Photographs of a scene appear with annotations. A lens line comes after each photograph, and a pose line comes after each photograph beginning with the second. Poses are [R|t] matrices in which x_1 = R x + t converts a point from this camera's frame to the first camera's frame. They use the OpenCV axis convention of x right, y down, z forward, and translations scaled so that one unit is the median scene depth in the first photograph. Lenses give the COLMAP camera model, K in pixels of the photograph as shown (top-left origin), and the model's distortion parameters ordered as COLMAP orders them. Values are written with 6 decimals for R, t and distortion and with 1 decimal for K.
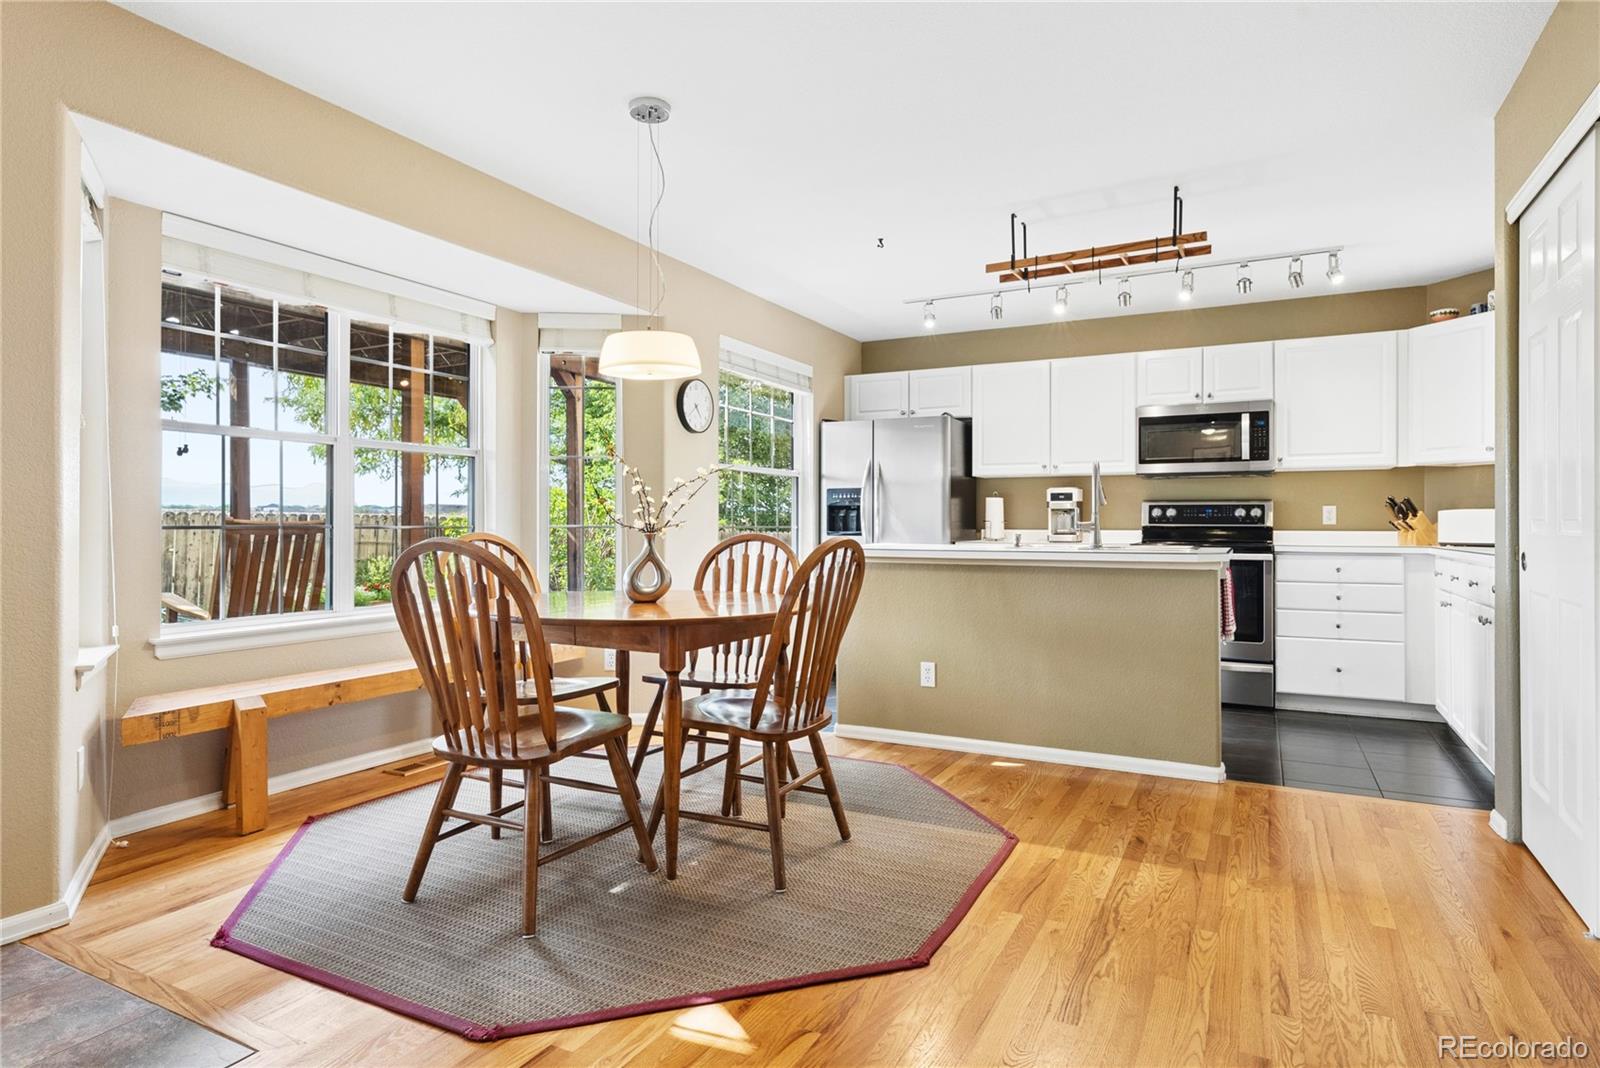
lens RADIAL K [[902.1, 0, 798.5], [0, 902.1, 532.3], [0, 0, 1]] dist [-0.018753, -0.001451]
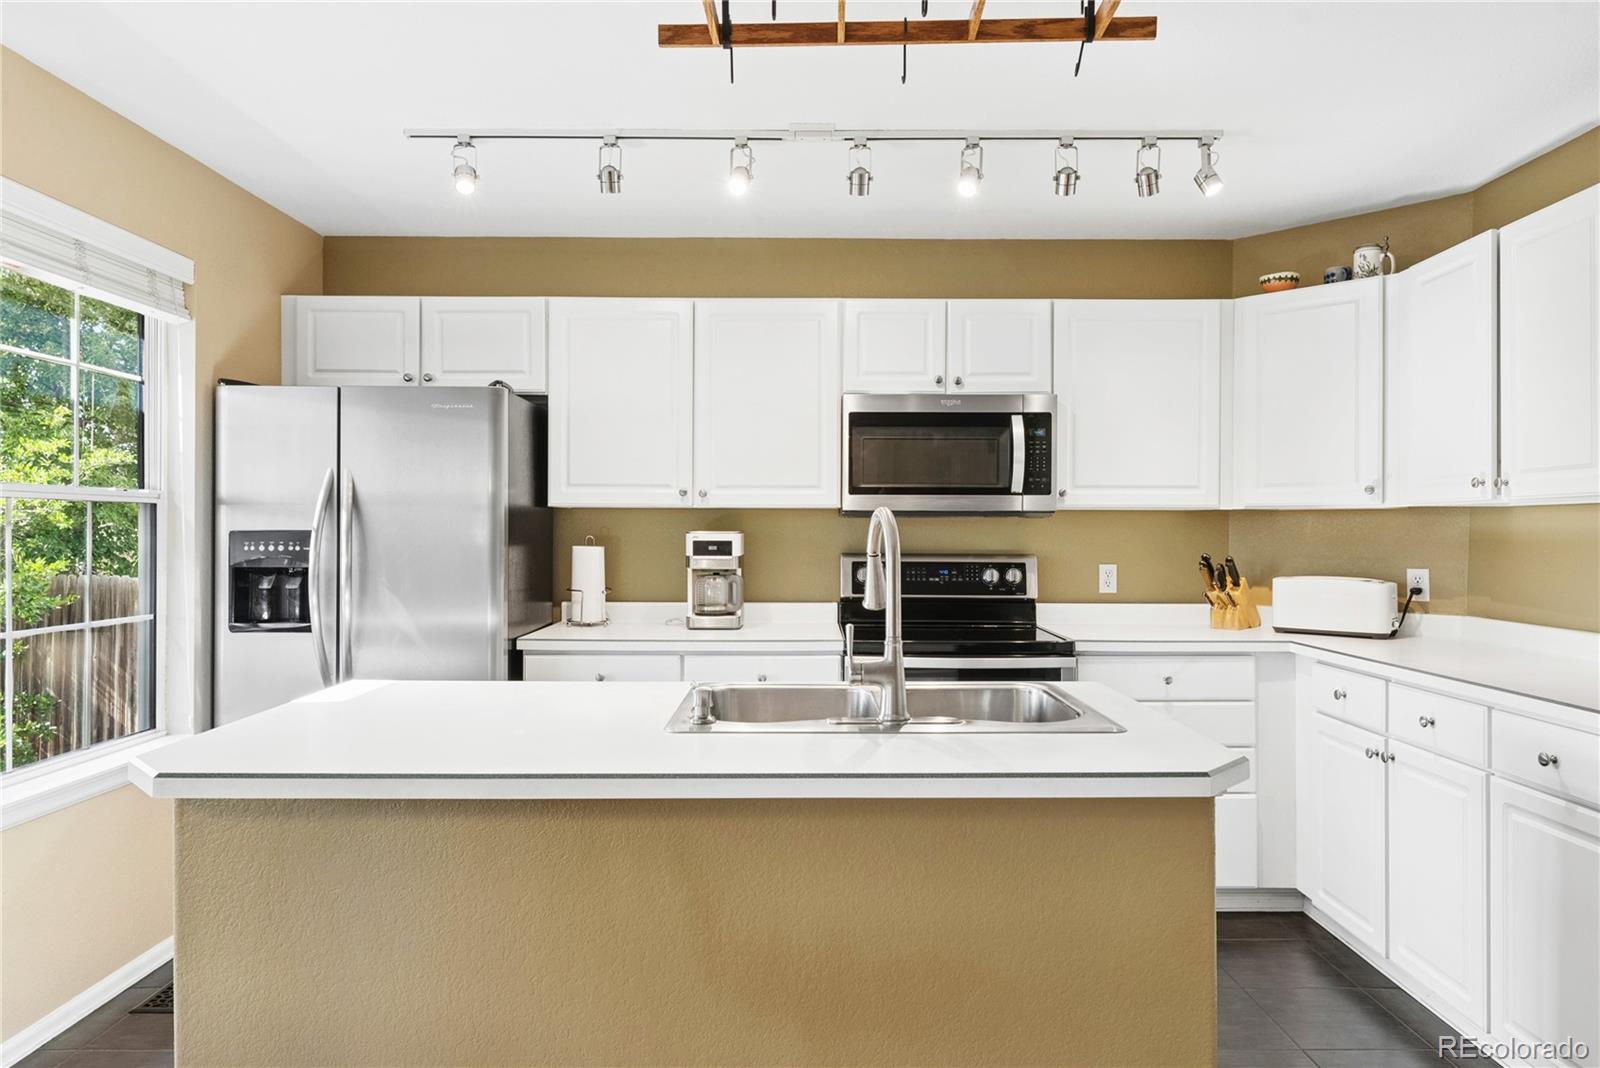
lens RADIAL K [[1001.1, 0, 804.0], [0, 1001.1, 531.2], [0, 0, 1]] dist [0.002377, -0.000117]
pose [[0.888348, 0.001462, 0.459169, 0.059544], [-0.000499, 0.999997, -0.002218, -0.048778], [-0.459171, 0.001741, 0.888346, 0.429998]]
